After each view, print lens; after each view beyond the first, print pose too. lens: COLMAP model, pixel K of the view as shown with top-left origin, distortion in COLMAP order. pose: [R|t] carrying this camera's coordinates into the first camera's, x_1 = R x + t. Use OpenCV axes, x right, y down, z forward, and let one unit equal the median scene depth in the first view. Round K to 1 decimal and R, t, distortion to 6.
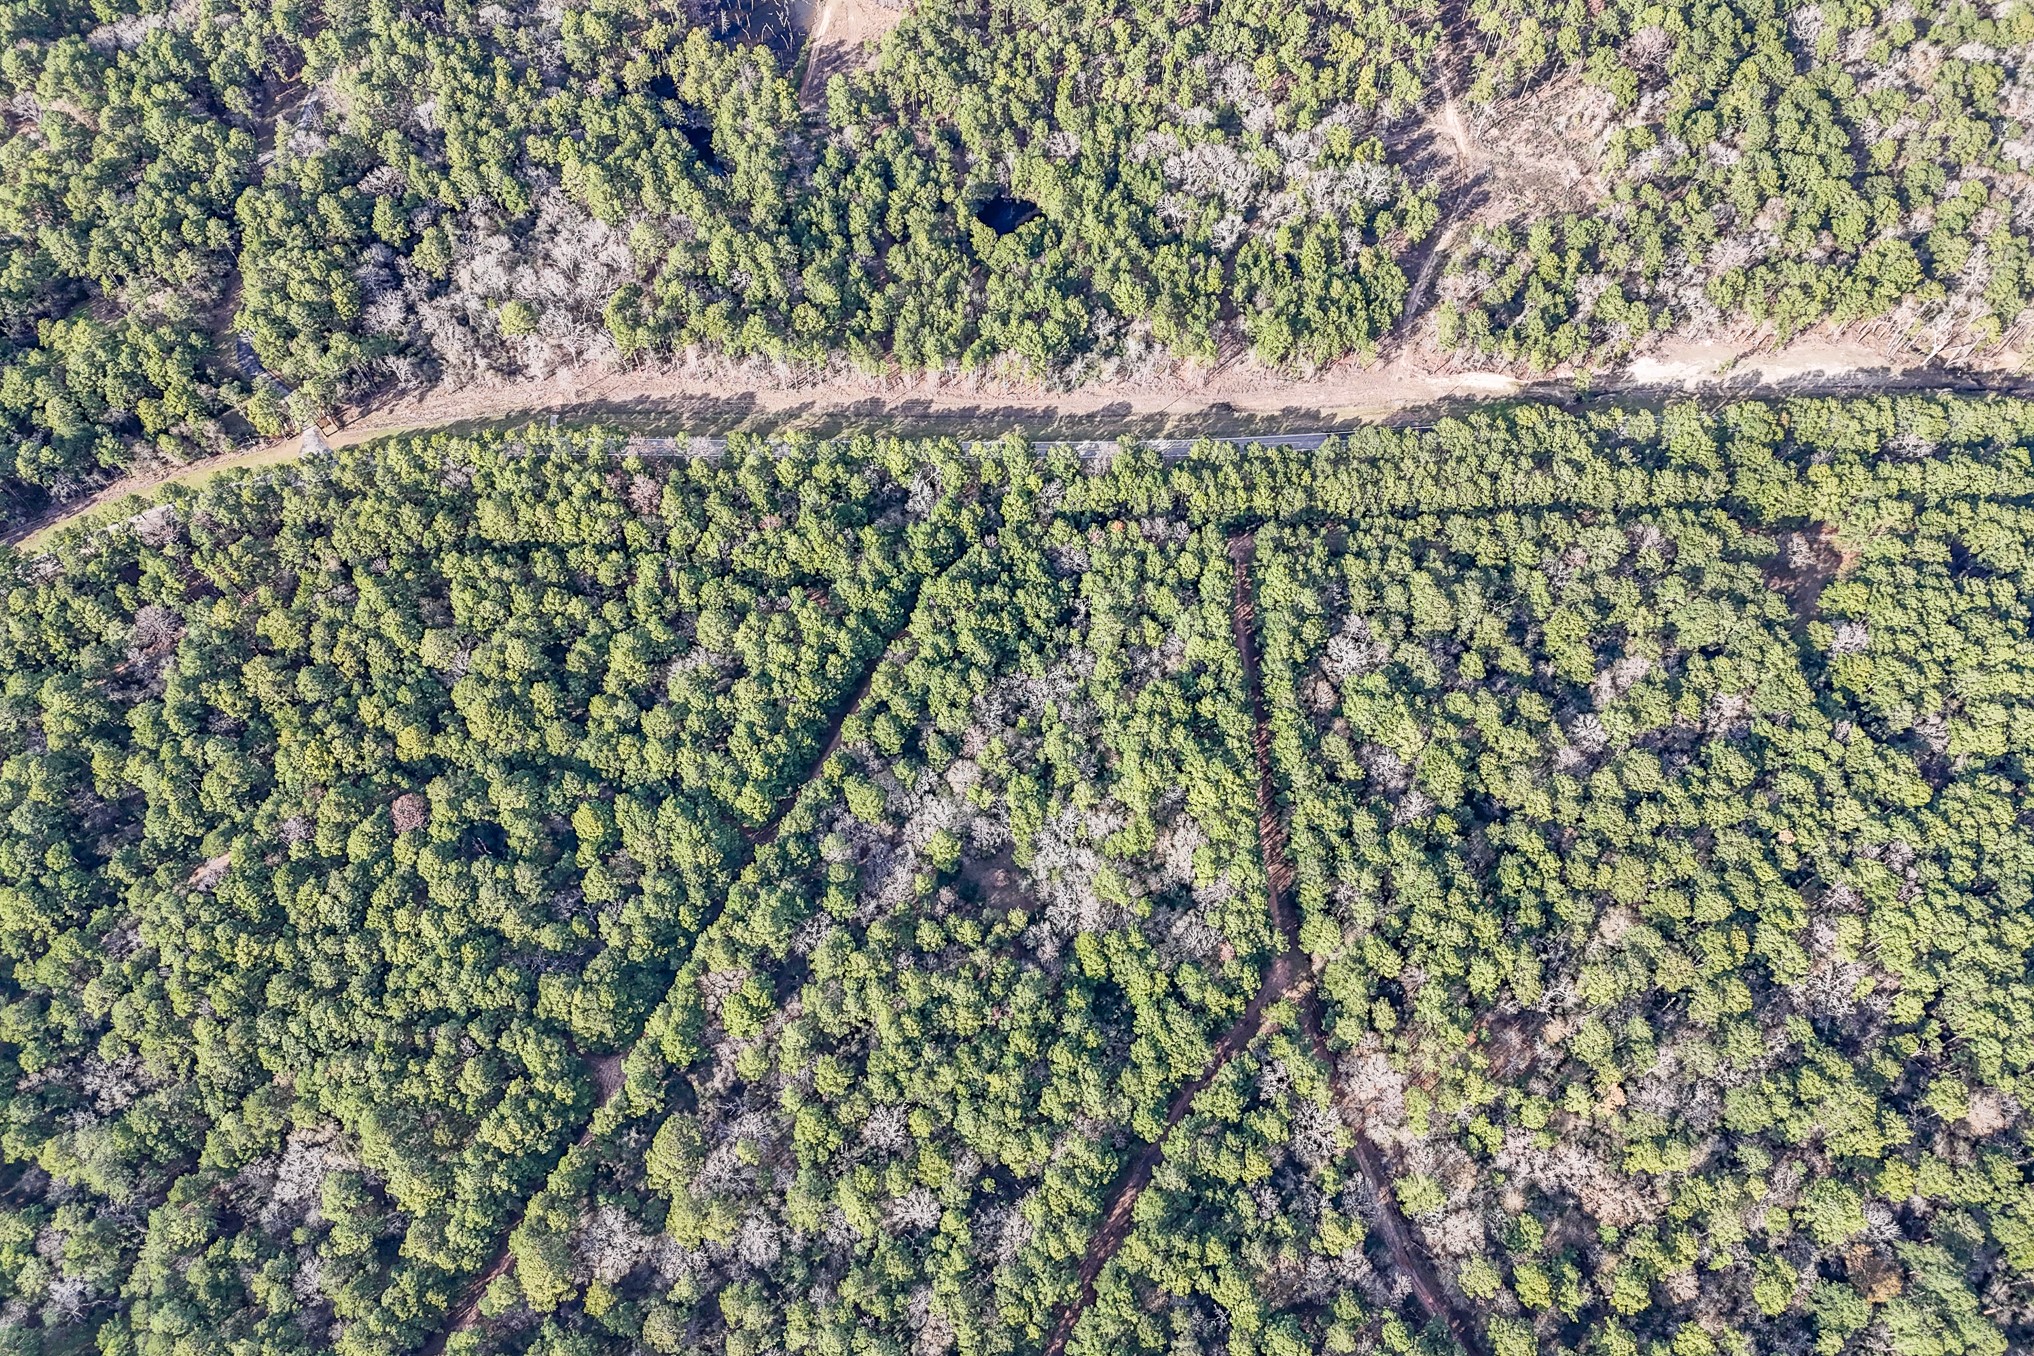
lens RADIAL K [[1486.9, 0, 1019.0], [0, 1486.9, 677.7], [0, 0, 1]] dist [0.063672, -0.066425]
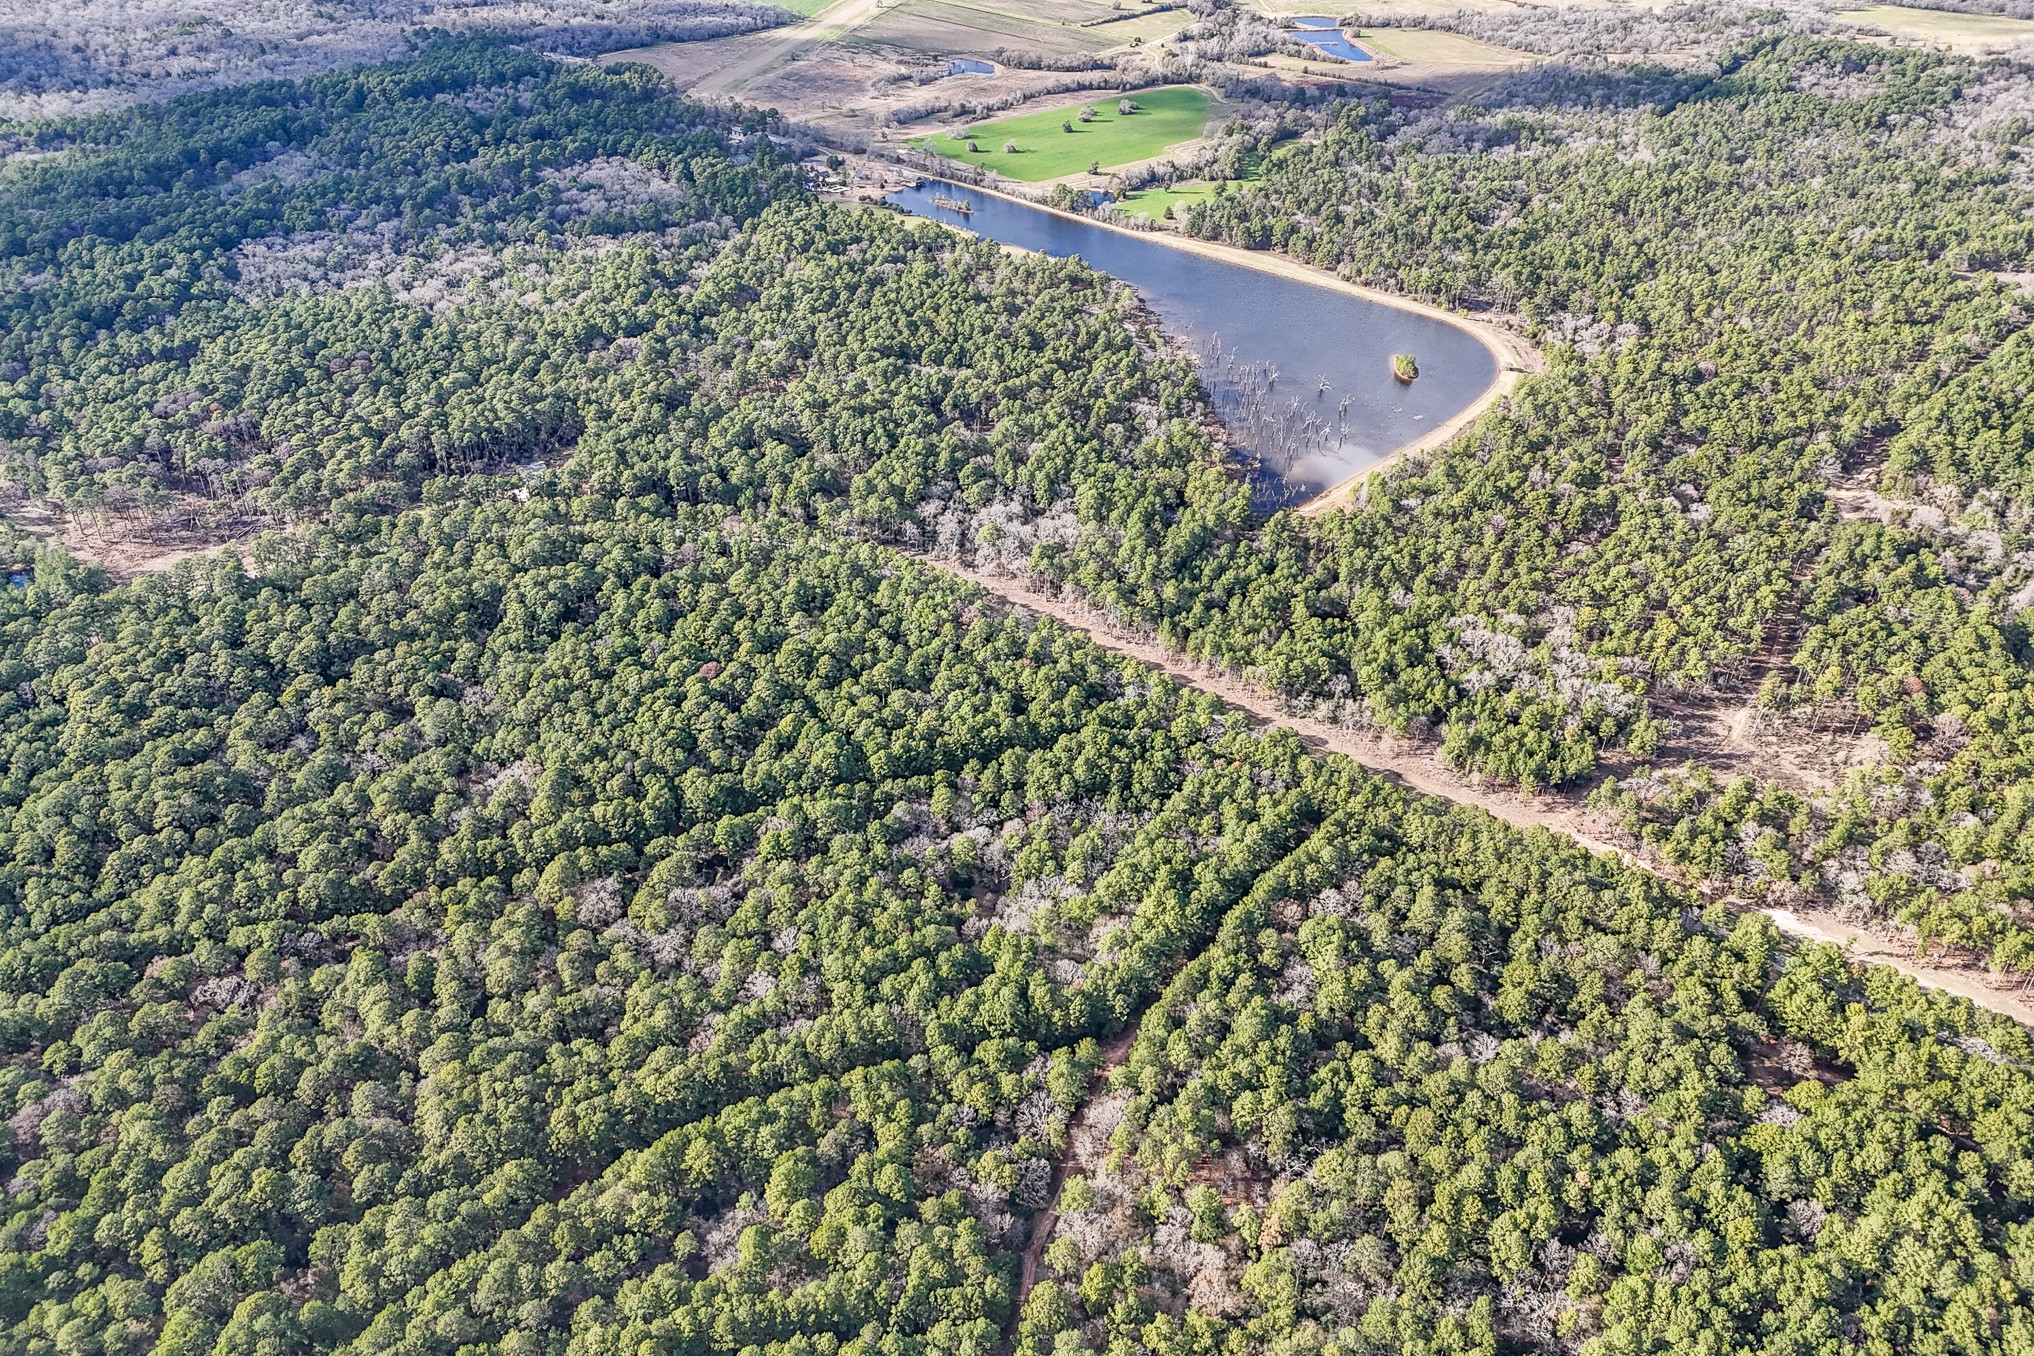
lens RADIAL K [[1480.6, 0, 1017.0], [0, 1480.6, 678.0], [0, 0, 1]] dist [0.060371, -0.052928]
pose [[0.772401, 0.362012, -0.521865, 0.595454], [-0.569299, 0.758908, -0.316161, 0.374502], [0.281594, 0.541300, 0.792275, -0.106088]]
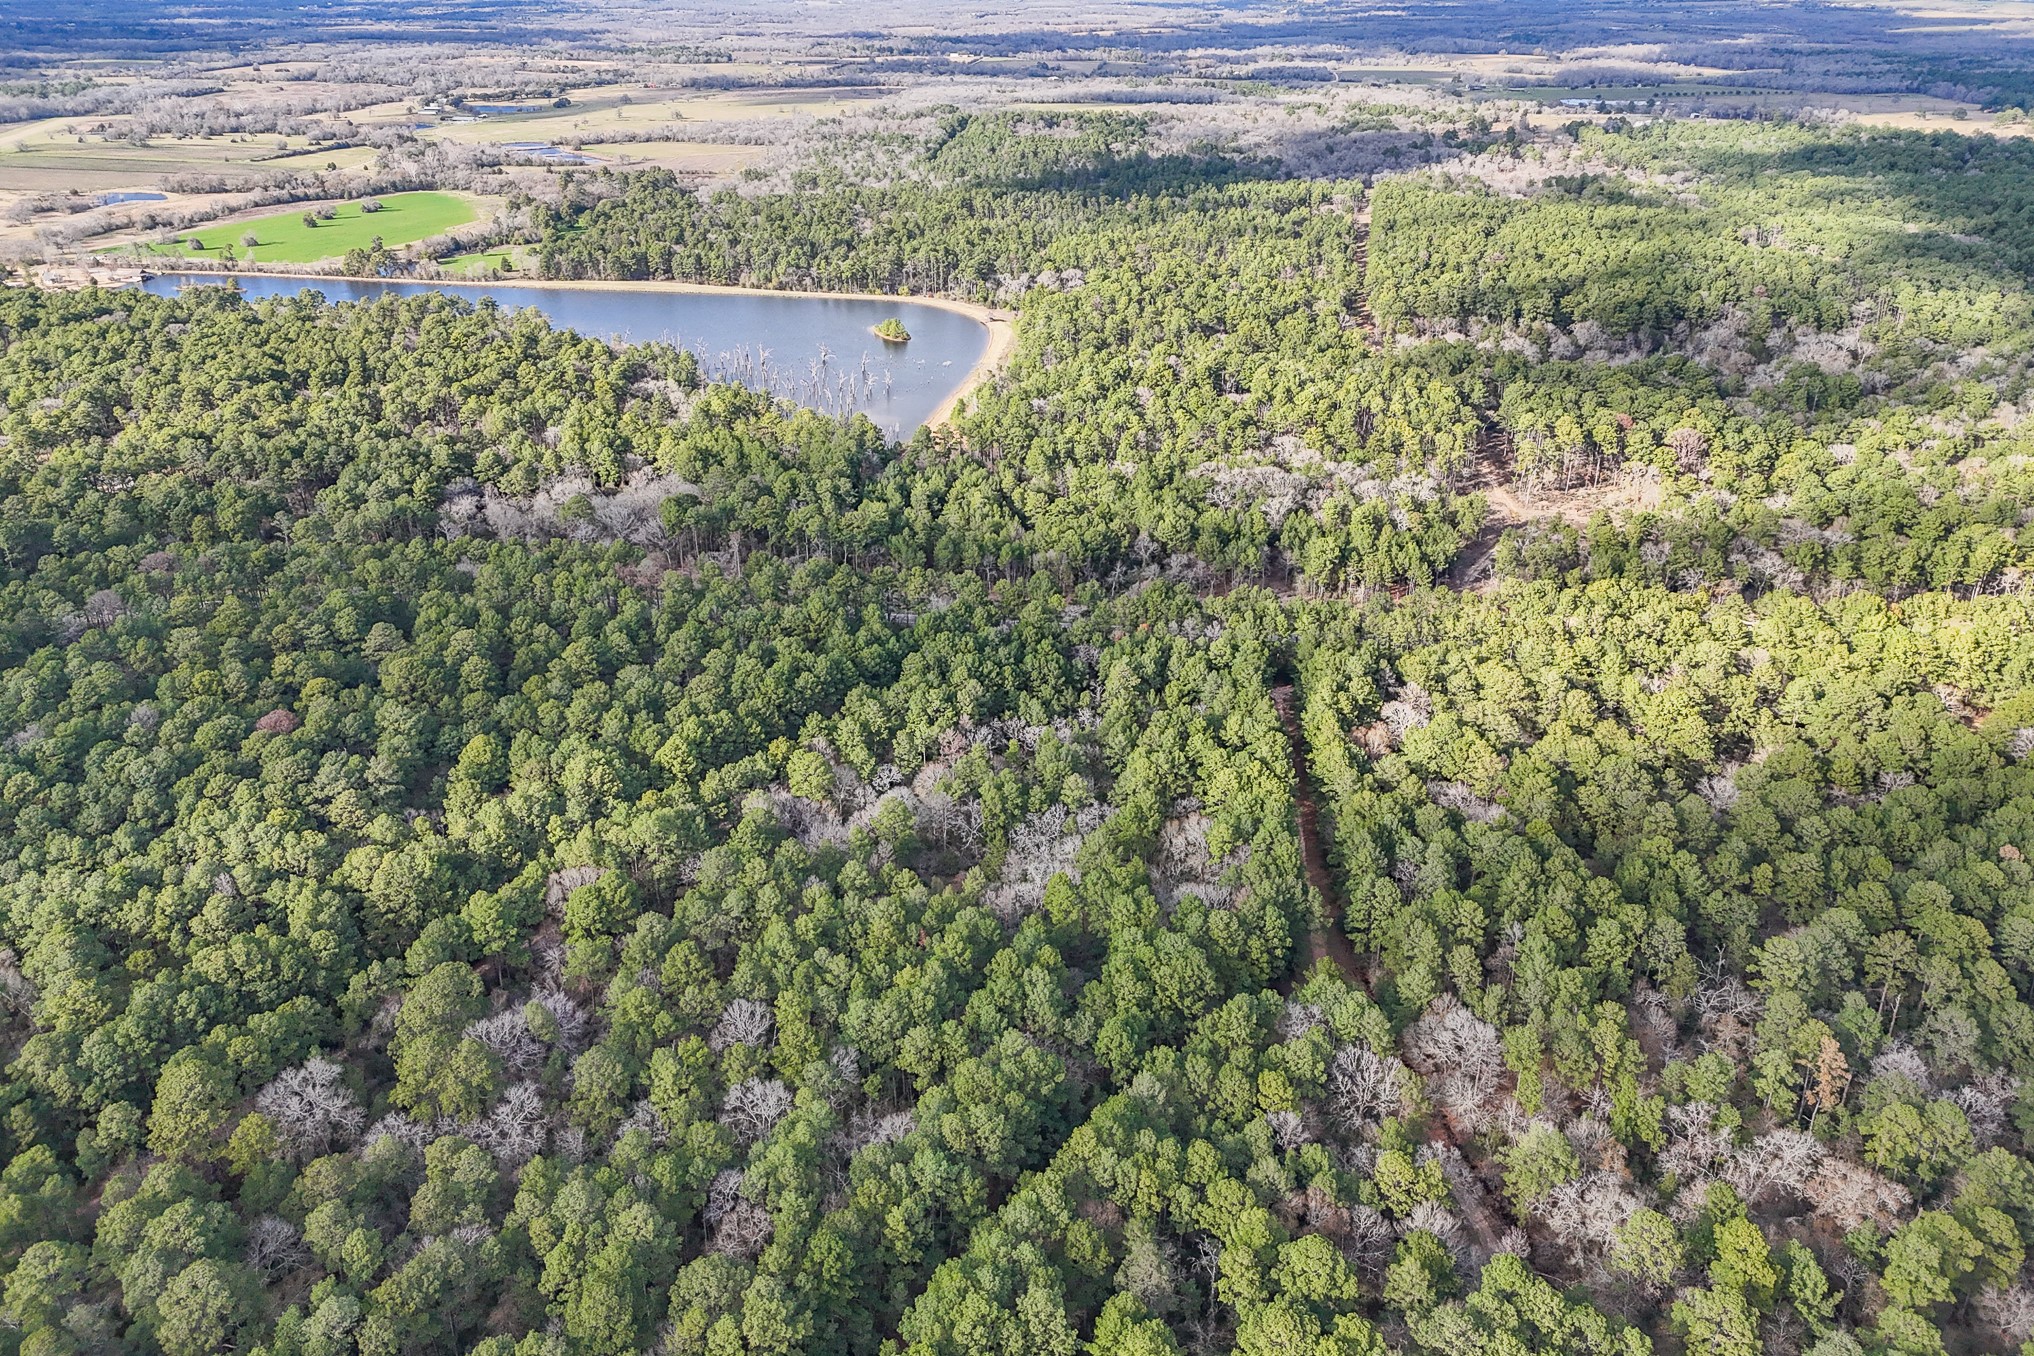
lens RADIAL K [[1486.9, 0, 1019.0], [0, 1486.9, 677.7], [0, 0, 1]] dist [0.063672, -0.066425]
pose [[0.993653, 0.042469, -0.104164, 0.092972], [-0.096973, 0.792691, -0.601861, 0.510396], [0.057009, 0.608142, 0.791778, 0.313154]]
